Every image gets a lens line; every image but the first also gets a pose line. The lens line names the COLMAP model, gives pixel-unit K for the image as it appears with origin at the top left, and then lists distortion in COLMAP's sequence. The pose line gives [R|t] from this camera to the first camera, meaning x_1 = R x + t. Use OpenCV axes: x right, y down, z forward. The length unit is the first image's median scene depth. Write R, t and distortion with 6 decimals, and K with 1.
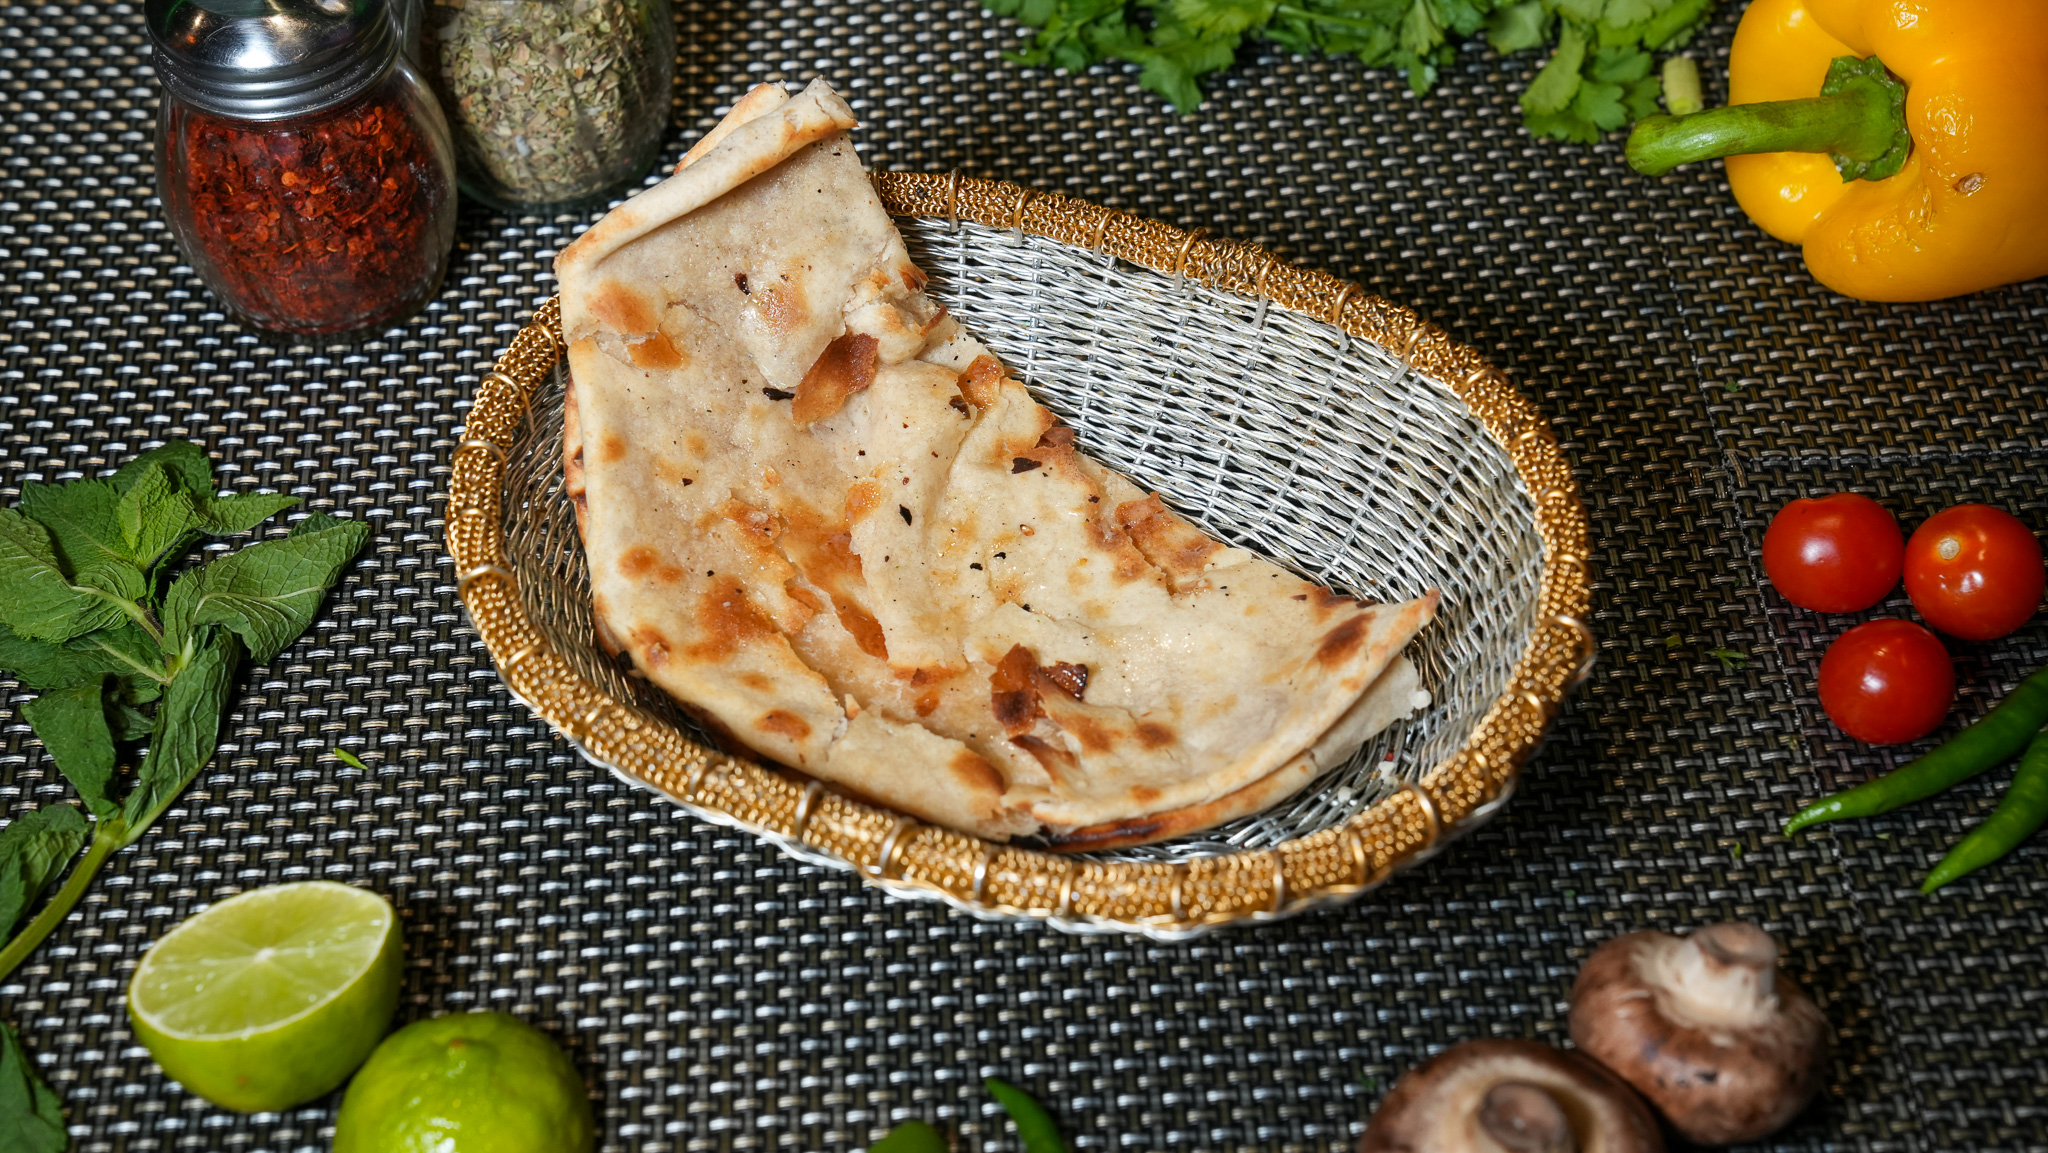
lens RADIAL K [[3770.5, 0, 1045.7], [0, 3770.5, 589.3], [0, 0, 1]] dist [0.274731, 0.000000]
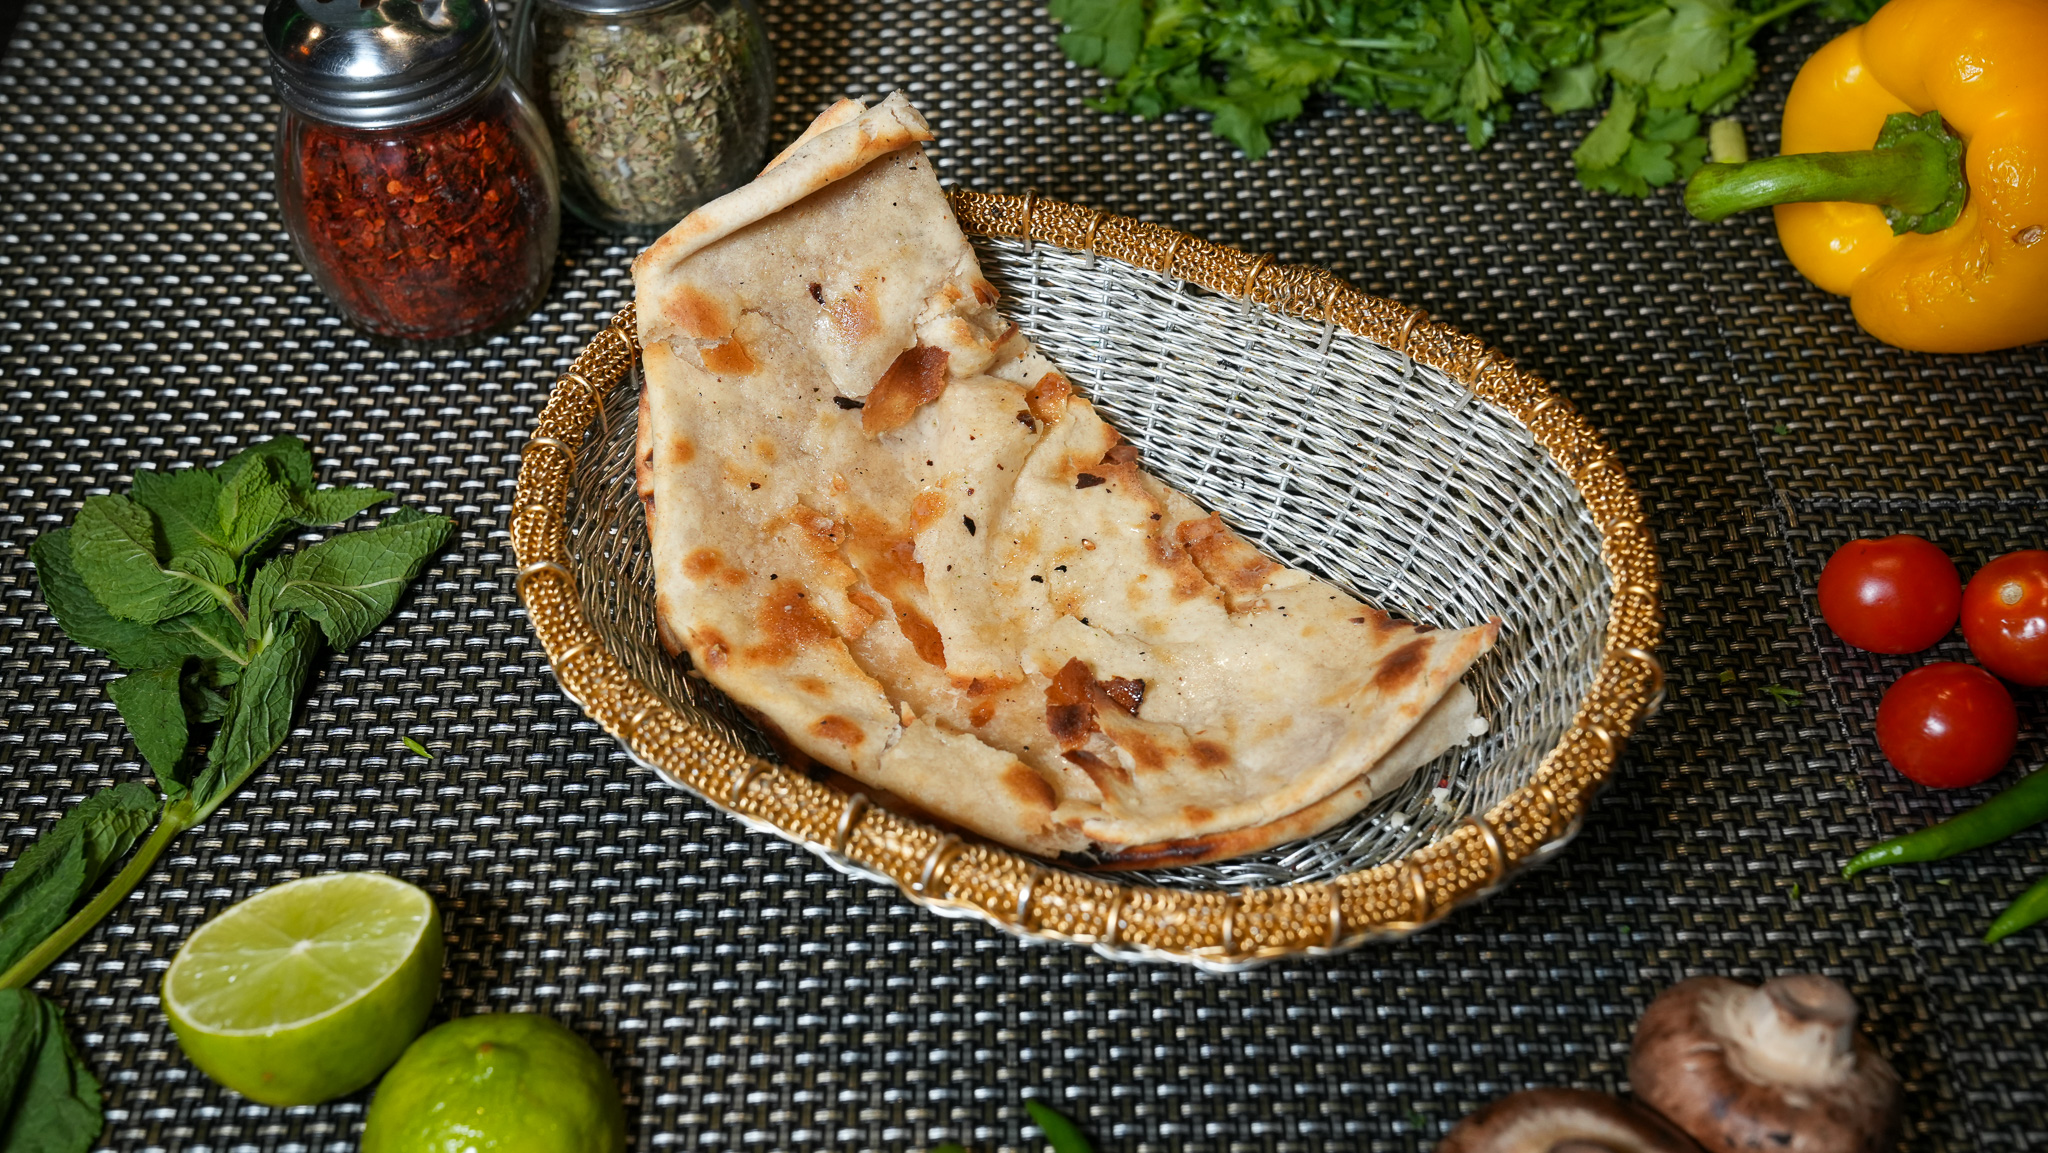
lens RADIAL K [[2819.9, 0, 1028.5], [0, 2819.9, 575.1], [0, 0, 1]] dist [0.119158, 0.000000]
pose [[0.998947, 0.032809, -0.032056, 0.003456], [-0.033133, 0.999404, -0.009651, 0.000237], [0.031720, 0.010703, 0.999439, 0.238573]]
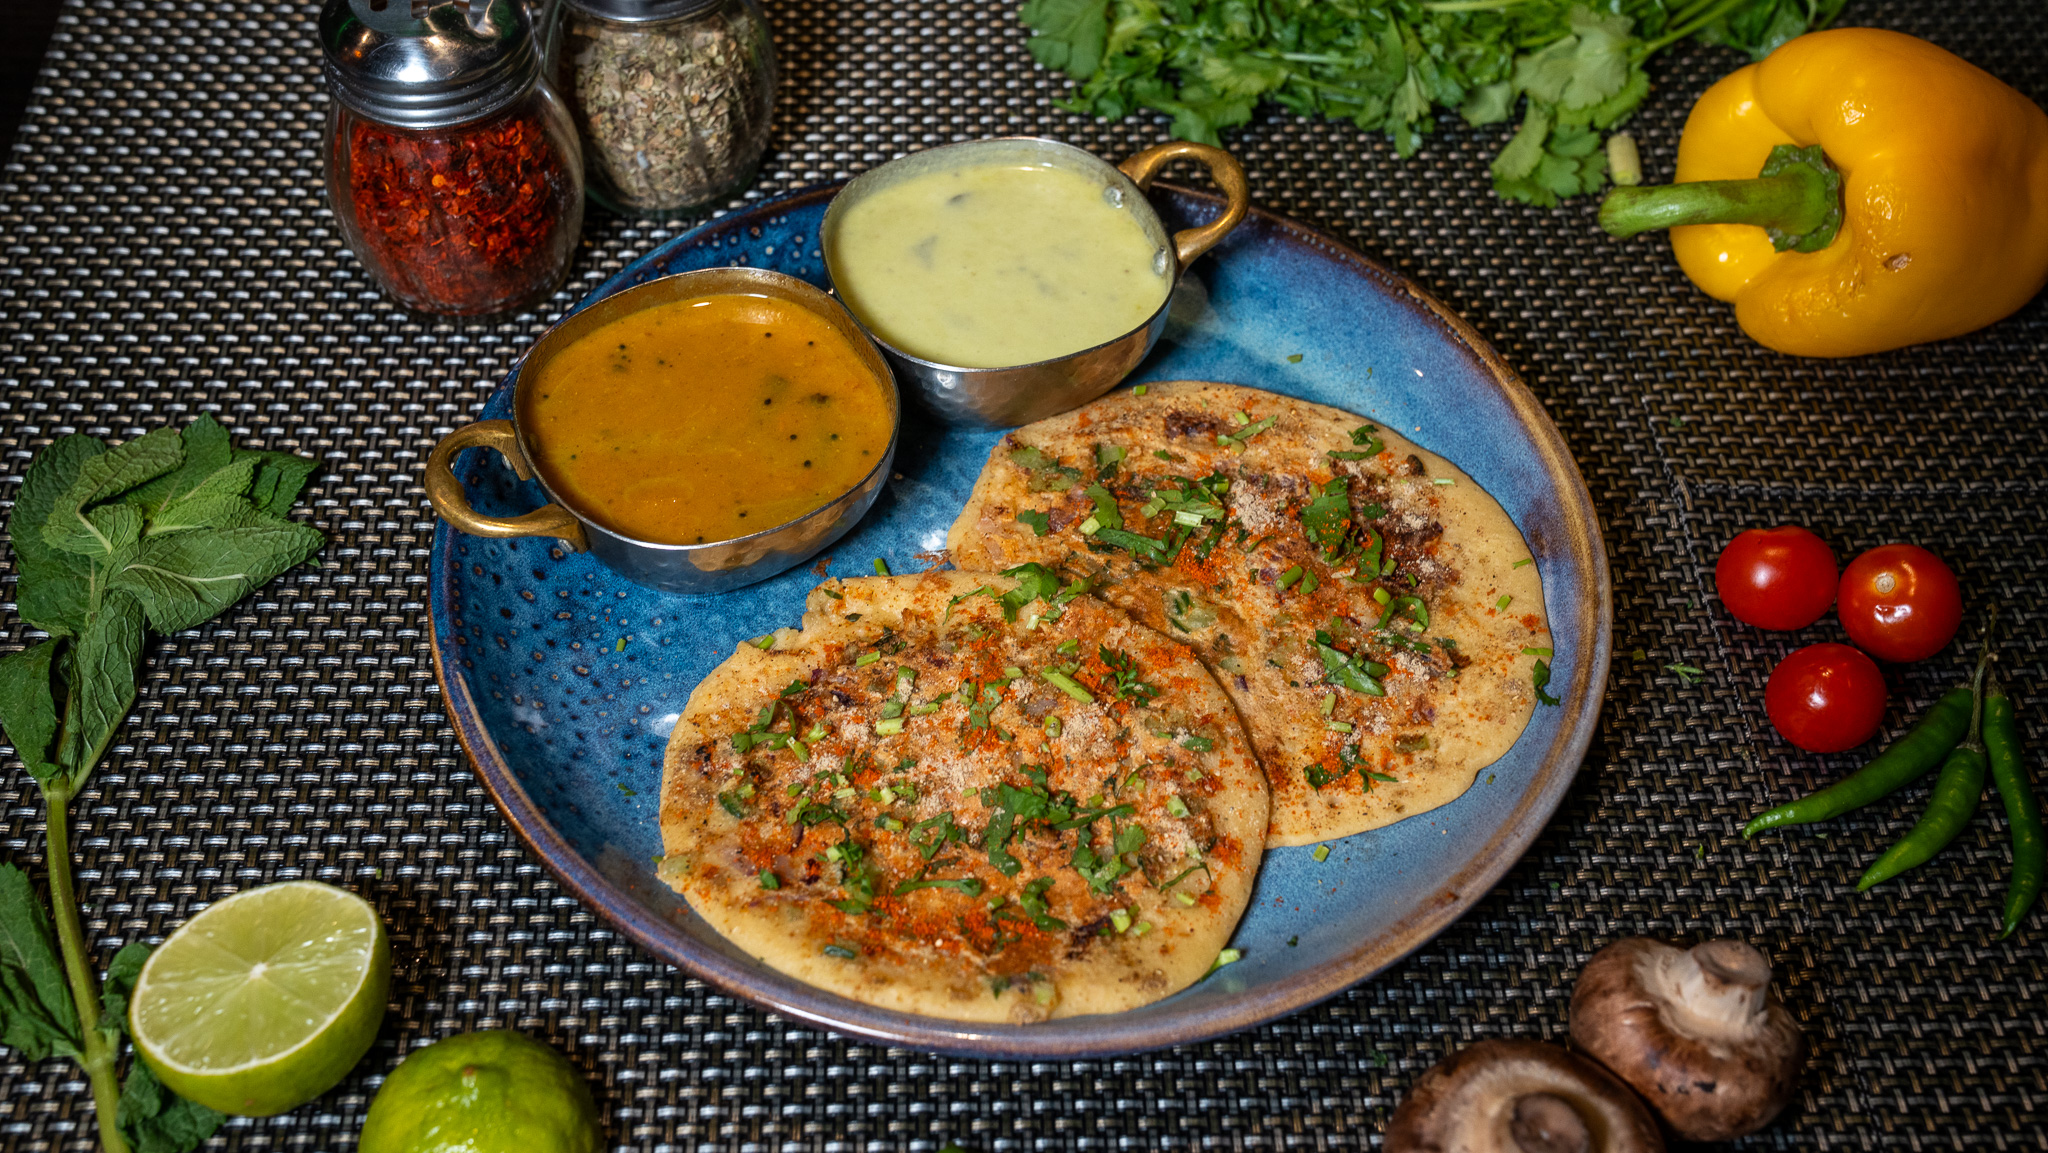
lens RADIAL K [[2474.2, 0, 1025.0], [0, 2474.2, 598.5], [0, 0, 1]] dist [0.060464, 0.000000]
pose [[0.998161, 0.049219, 0.035384, -0.045565], [-0.051225, 0.996987, 0.058246, -0.036816], [-0.032410, -0.059951, 0.997675, 0.258130]]
